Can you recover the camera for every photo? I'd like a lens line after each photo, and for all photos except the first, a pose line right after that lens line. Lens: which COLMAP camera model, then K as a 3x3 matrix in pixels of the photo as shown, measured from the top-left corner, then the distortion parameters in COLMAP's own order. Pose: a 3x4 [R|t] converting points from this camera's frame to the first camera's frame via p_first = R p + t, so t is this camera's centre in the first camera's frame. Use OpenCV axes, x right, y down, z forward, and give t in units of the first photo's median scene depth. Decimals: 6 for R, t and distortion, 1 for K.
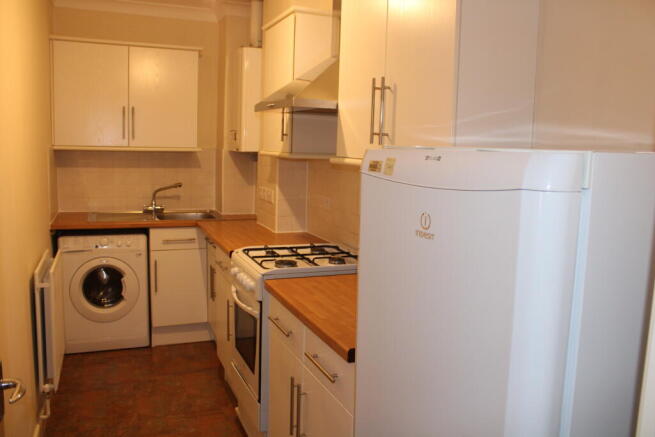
lens RADIAL K [[553.0, 0, 327.5], [0, 553.0, 218.5], [0, 0, 1]] dist [-0.172950, 0.179701]
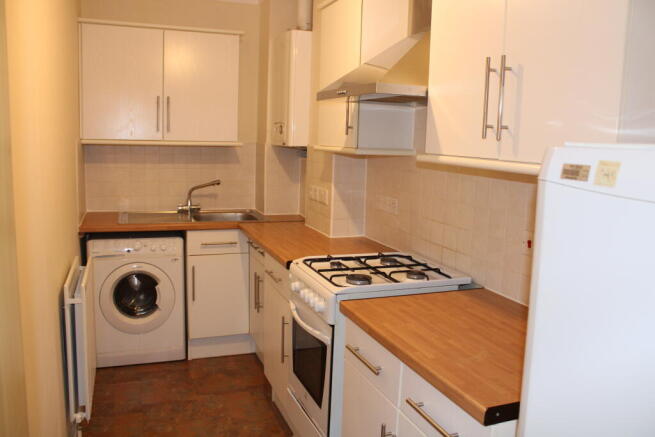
lens RADIAL K [[553.0, 0, 327.5], [0, 553.0, 218.5], [0, 0, 1]] dist [-0.172950, 0.179701]
pose [[0.999430, 0.004987, -0.033384, -0.069776], [-0.004626, 0.999930, 0.010893, -0.014862], [0.033436, -0.010732, 0.999383, 0.109554]]
